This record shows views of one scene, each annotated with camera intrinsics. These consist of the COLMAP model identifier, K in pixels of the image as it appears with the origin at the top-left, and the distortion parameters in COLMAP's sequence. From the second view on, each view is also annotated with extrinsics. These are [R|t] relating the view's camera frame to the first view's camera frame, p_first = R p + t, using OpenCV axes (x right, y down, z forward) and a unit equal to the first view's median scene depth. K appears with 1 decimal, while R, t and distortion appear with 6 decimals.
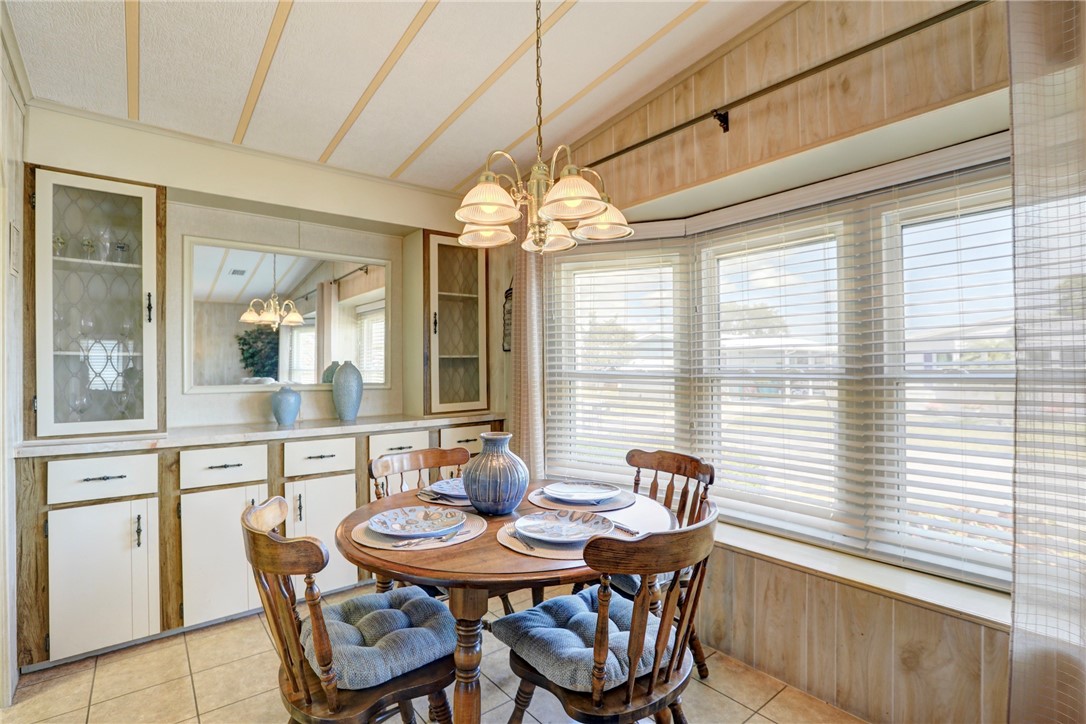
lens RADIAL K [[505.7, 0, 541.4], [0, 505.7, 363.8], [0, 0, 1]] dist [0.000166, 0.000685]
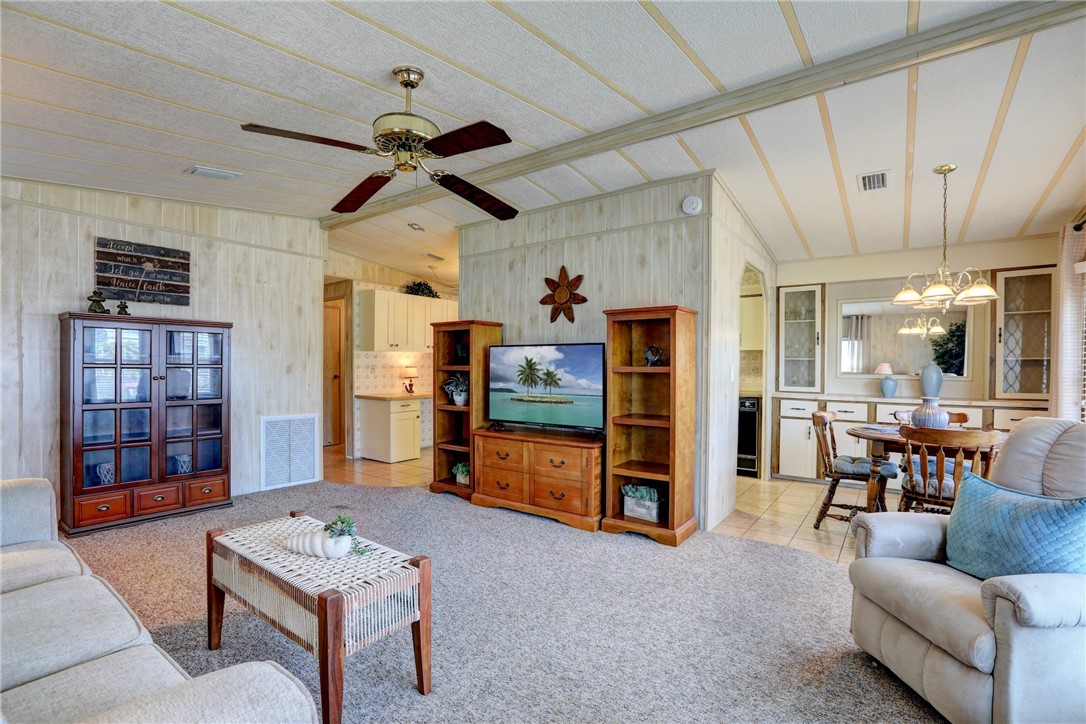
lens RADIAL K [[487.4, 0, 542.3], [0, 487.4, 364.5], [0, 0, 1]] dist [-0.000112, -0.000029]
pose [[0.266008, 0.008797, -0.963931, 0.987190], [-0.000347, 0.999959, 0.009030, -0.013854], [0.963971, -0.002068, 0.266000, -0.758653]]
